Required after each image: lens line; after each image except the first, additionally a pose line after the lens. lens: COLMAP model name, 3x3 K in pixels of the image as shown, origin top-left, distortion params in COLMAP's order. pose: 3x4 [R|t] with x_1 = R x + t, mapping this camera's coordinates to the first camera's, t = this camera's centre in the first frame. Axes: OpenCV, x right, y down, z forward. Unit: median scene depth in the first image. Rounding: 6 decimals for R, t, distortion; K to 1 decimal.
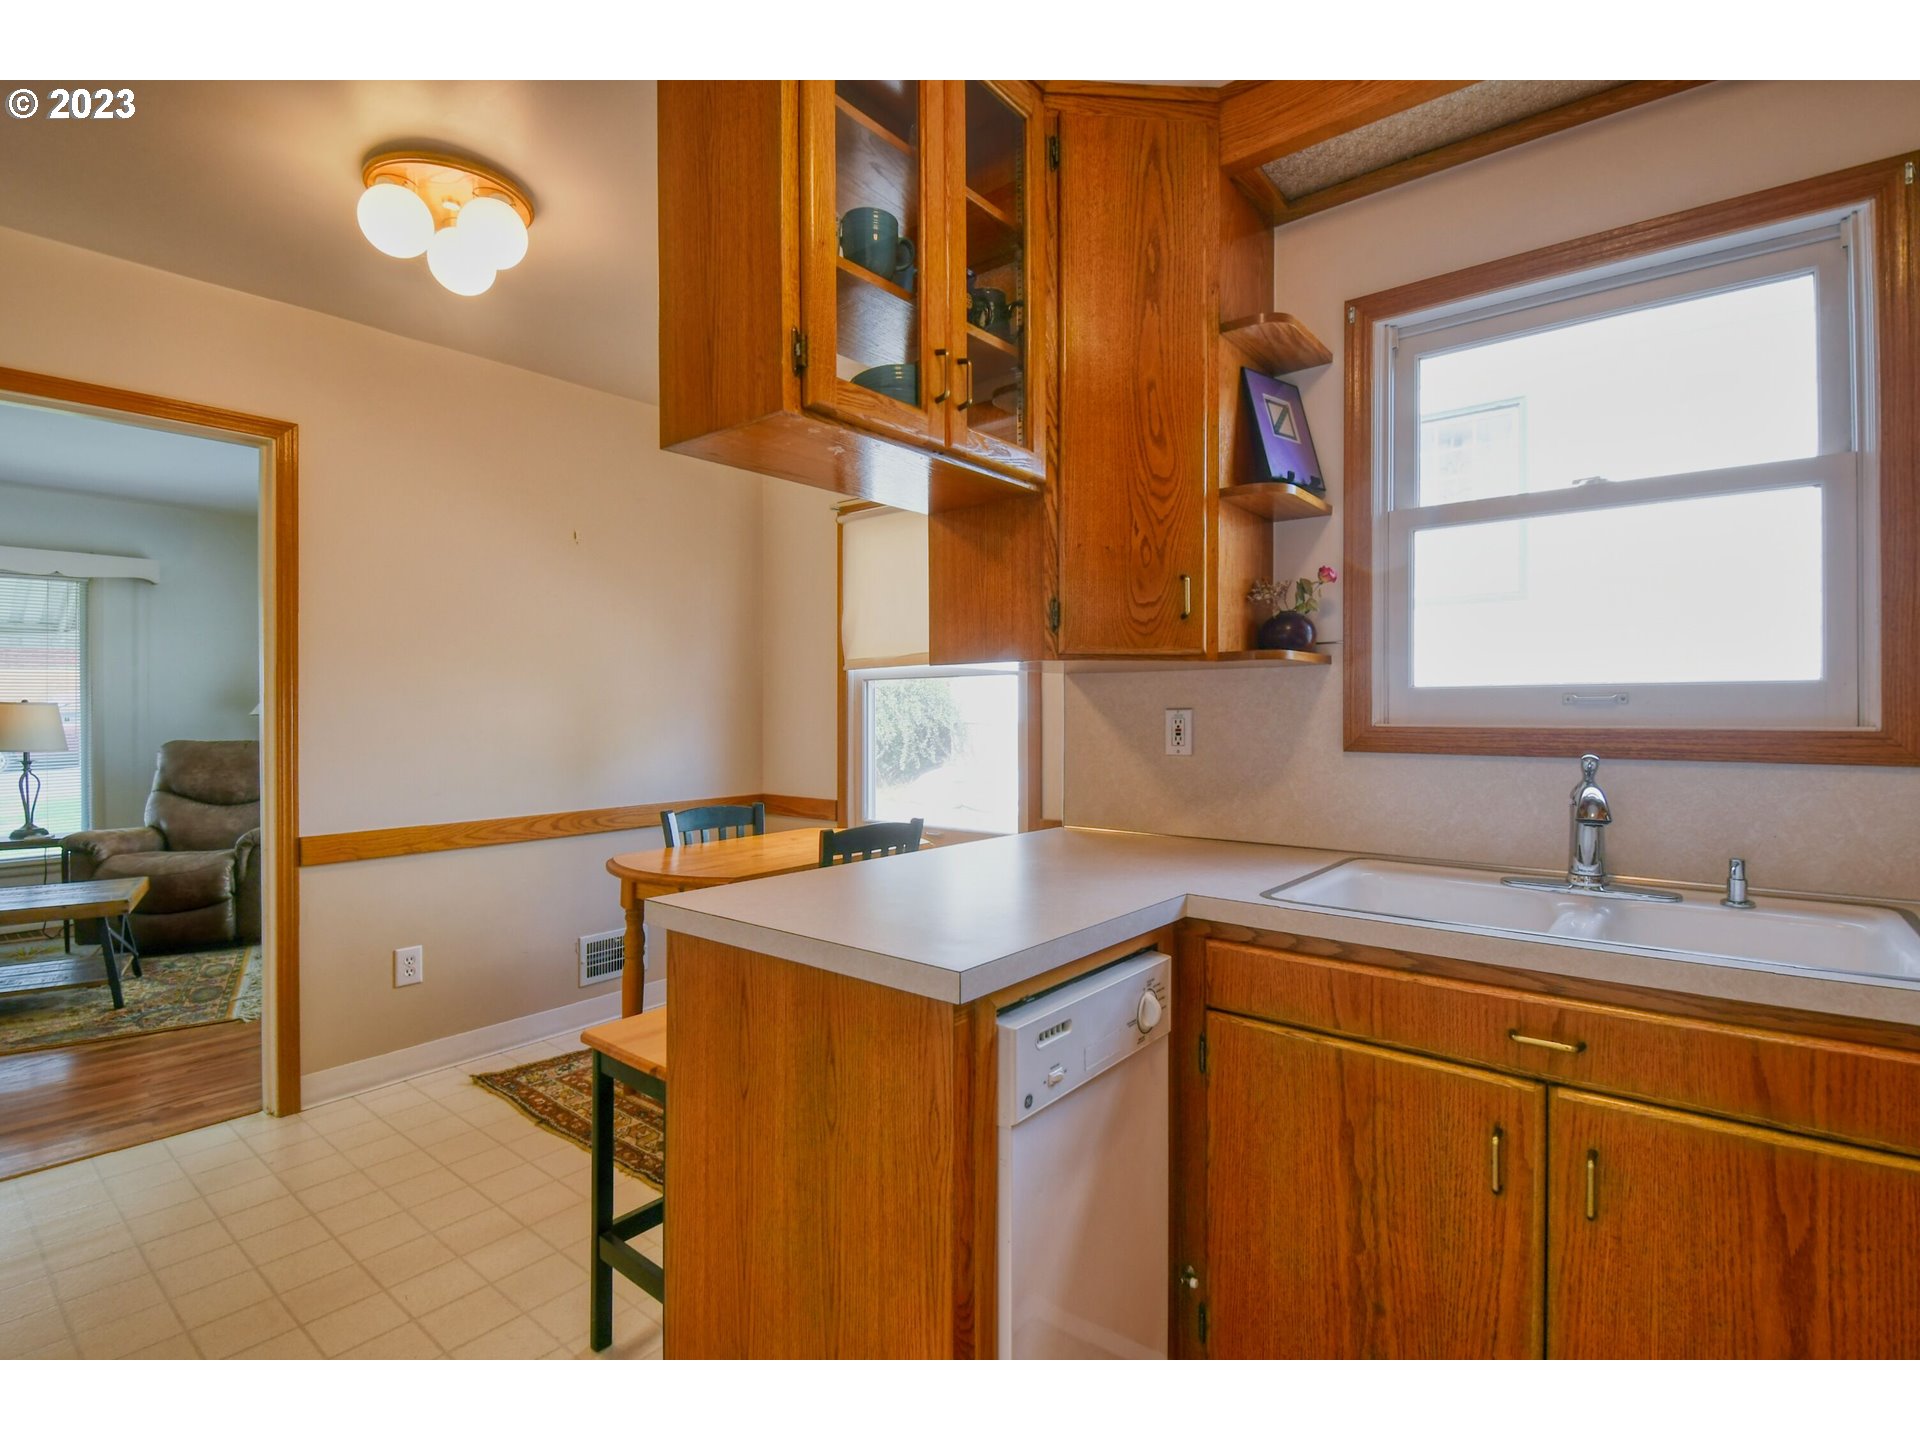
lens RADIAL K [[904.0, 0, 960.0], [0, 904.0, 720.0], [0, 0, 1]] dist [0.014337, -0.017342]
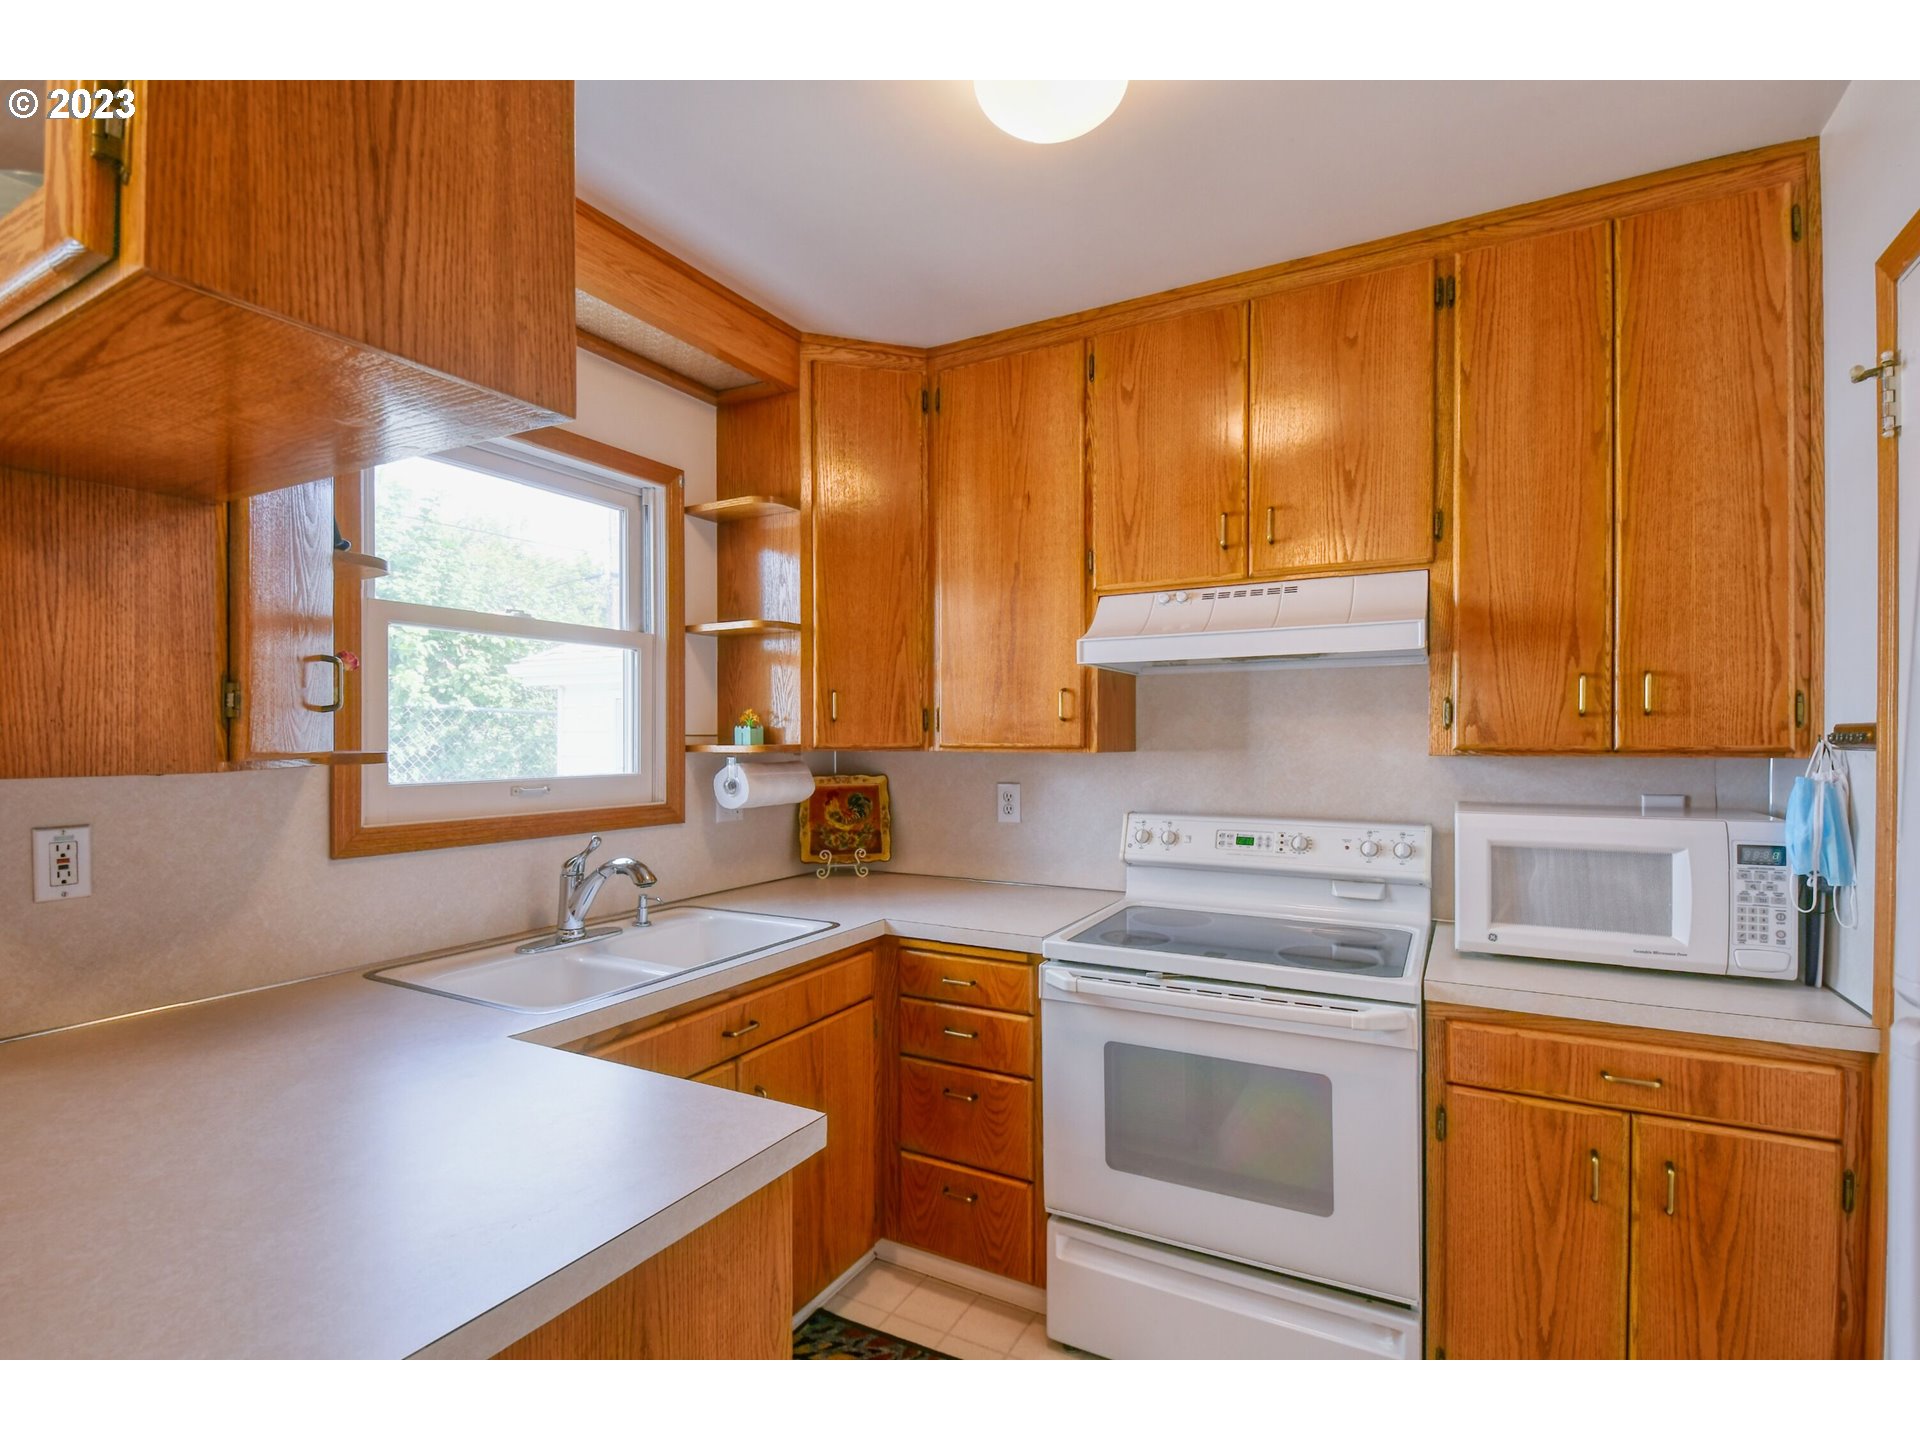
lens RADIAL K [[928.1, 0, 966.3], [0, 928.1, 742.6], [0, 0, 1]] dist [0.016470, -0.018807]
pose [[-0.174768, -0.002671, 0.984606, -0.267533], [0.005143, 0.999980, 0.003625, -0.036640], [-0.984596, 0.005697, -0.174751, 0.257305]]
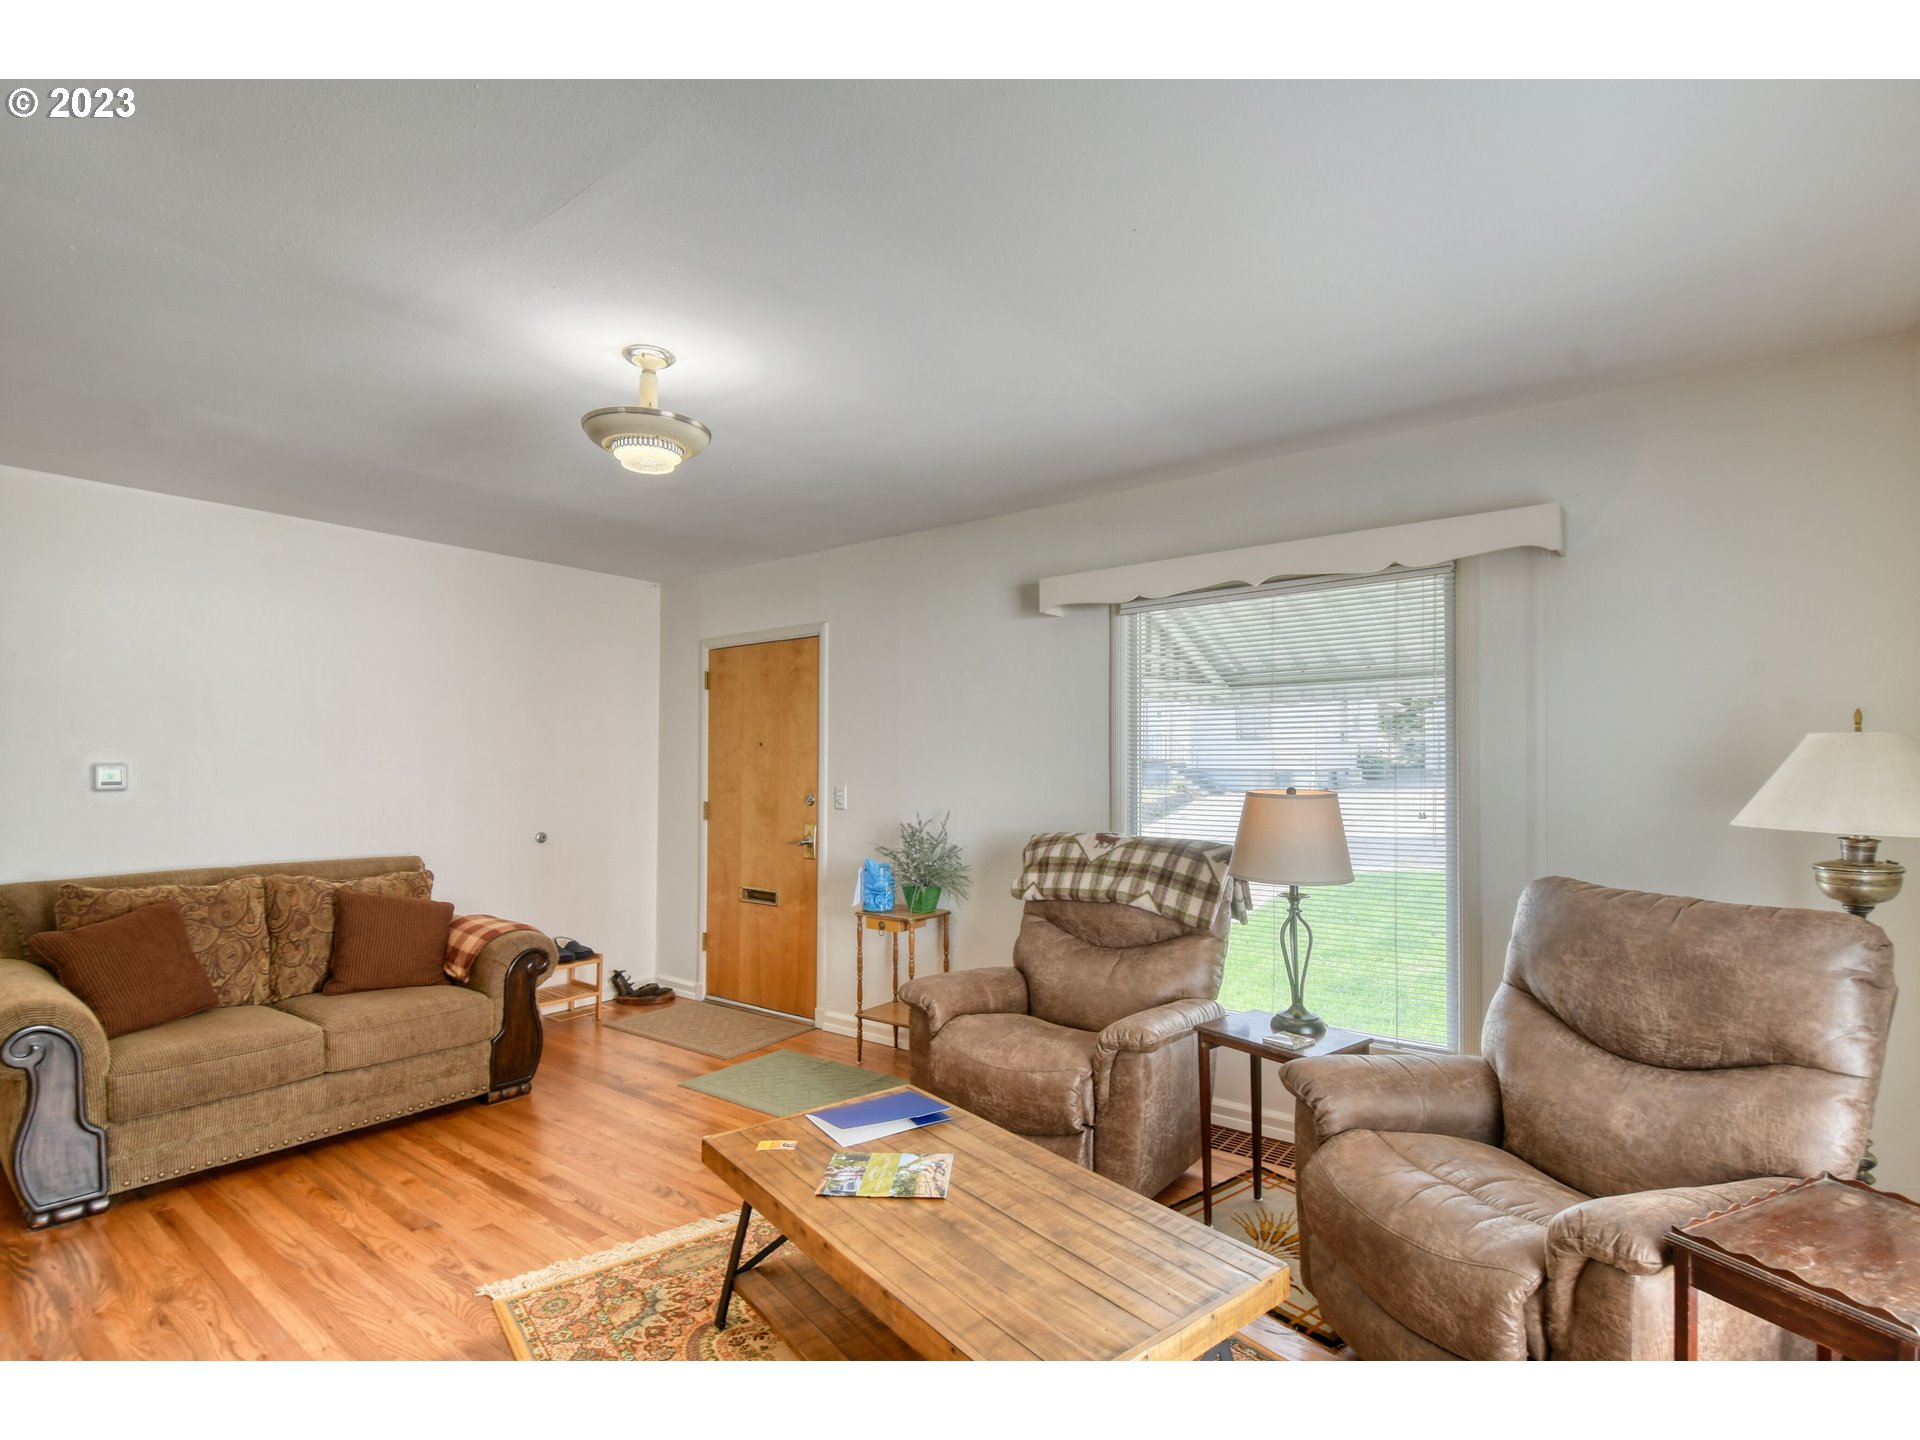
lens RADIAL K [[928.1, 0, 966.3], [0, 928.1, 742.6], [0, 0, 1]] dist [0.016470, -0.018807]
pose [[0.032641, -0.015225, -0.999351, -0.507738], [-0.007091, 0.999855, -0.015464, -0.045286], [0.999442, 0.007591, 0.032528, 0.863959]]
